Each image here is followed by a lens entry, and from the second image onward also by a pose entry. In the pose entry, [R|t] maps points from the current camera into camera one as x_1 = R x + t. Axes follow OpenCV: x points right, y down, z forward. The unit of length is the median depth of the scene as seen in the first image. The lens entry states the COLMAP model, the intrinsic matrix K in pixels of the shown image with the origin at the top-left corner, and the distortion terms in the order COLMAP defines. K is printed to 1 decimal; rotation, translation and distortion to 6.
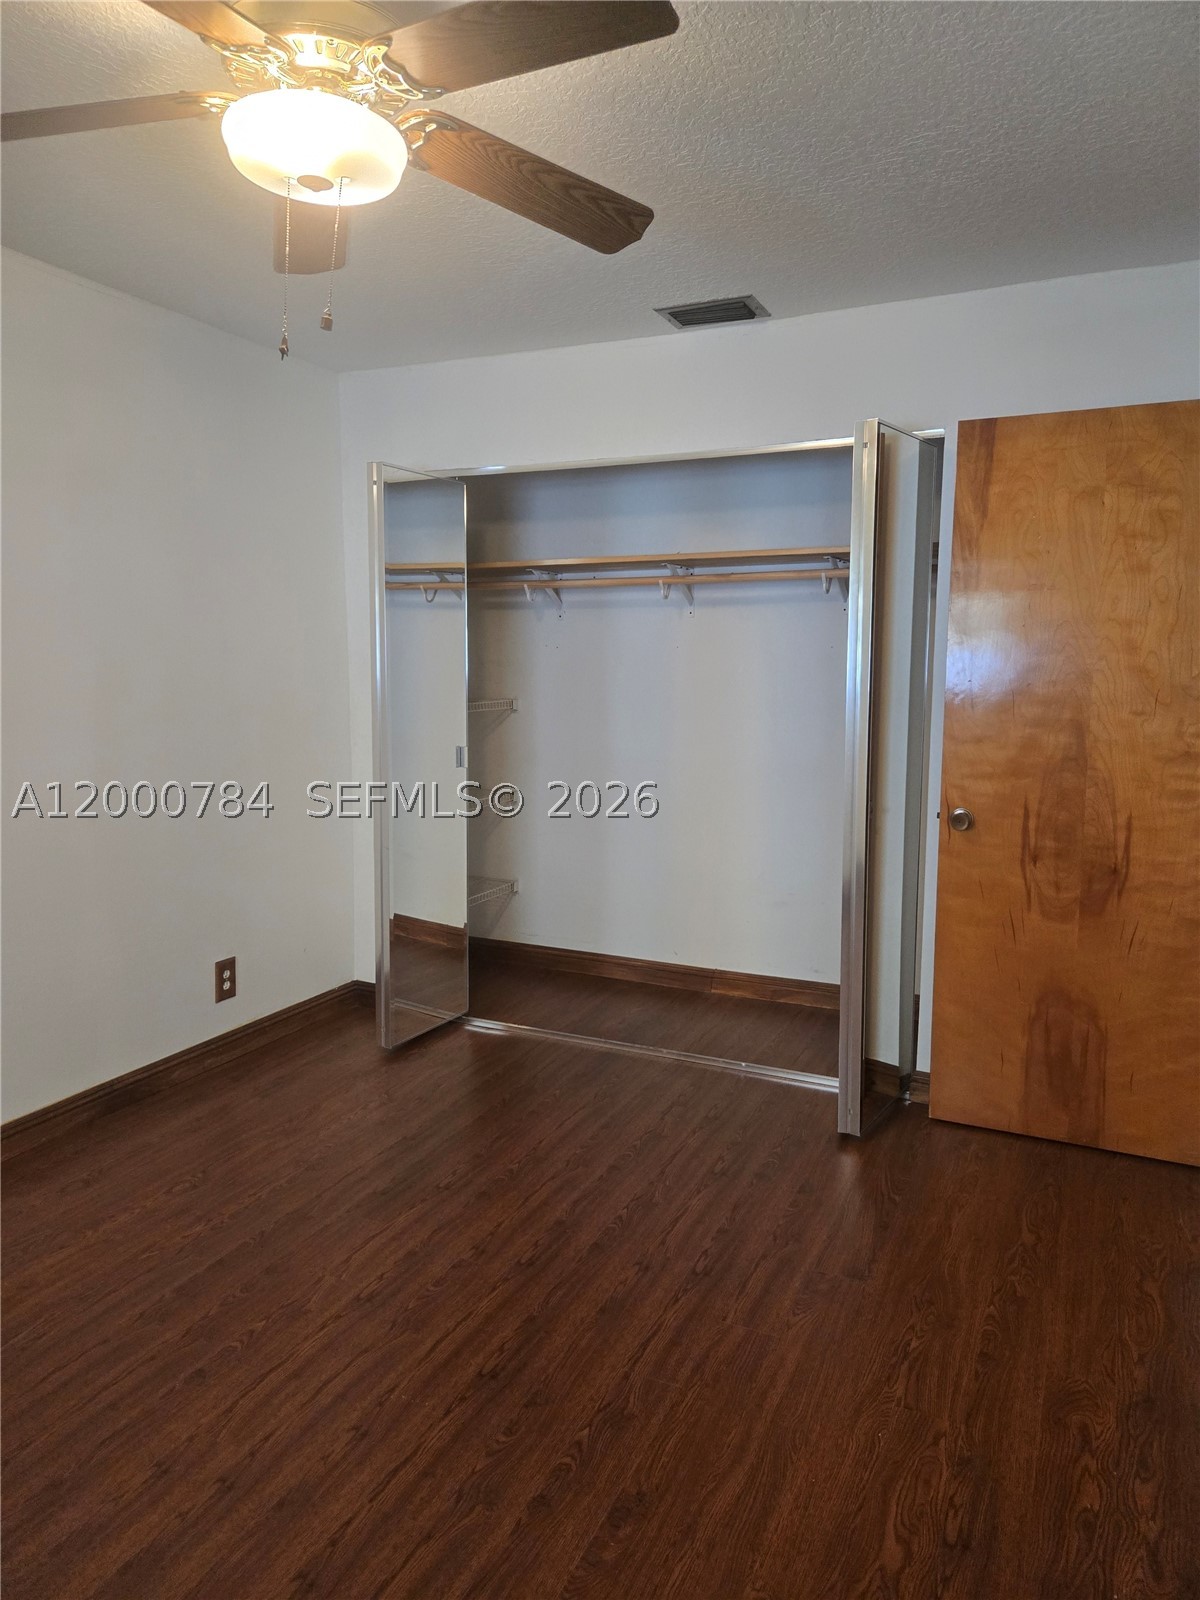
lens RADIAL K [[1070.4, 0, 600.0], [0, 1070.4, 800.0], [0, 0, 1]] dist [0.001654, -0.003518]
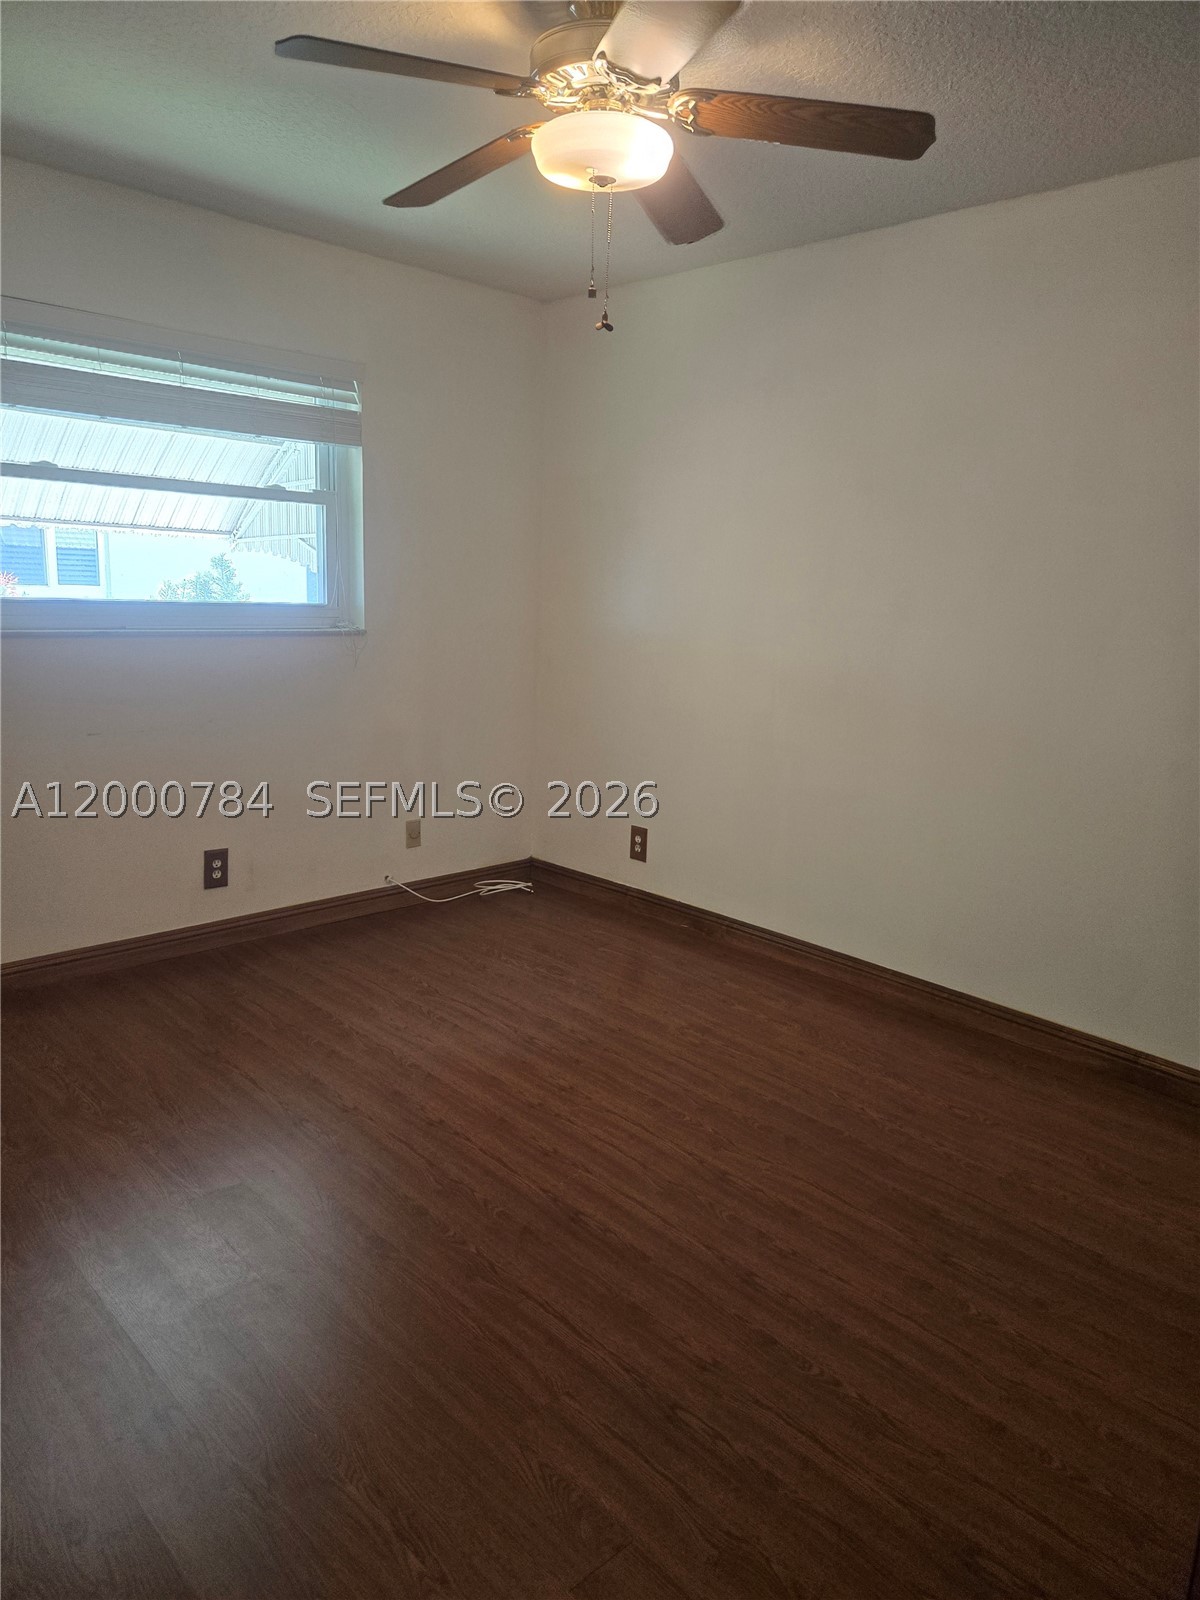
lens RADIAL K [[1070.4, 0, 600.0], [0, 1070.4, 800.0], [0, 0, 1]] dist [0.001654, -0.003518]
pose [[-0.343479, 0.178863, -0.921971, 0.795687], [-0.176389, 0.951941, 0.250391, -0.148590], [0.922447, 0.248630, -0.295423, 1.189303]]
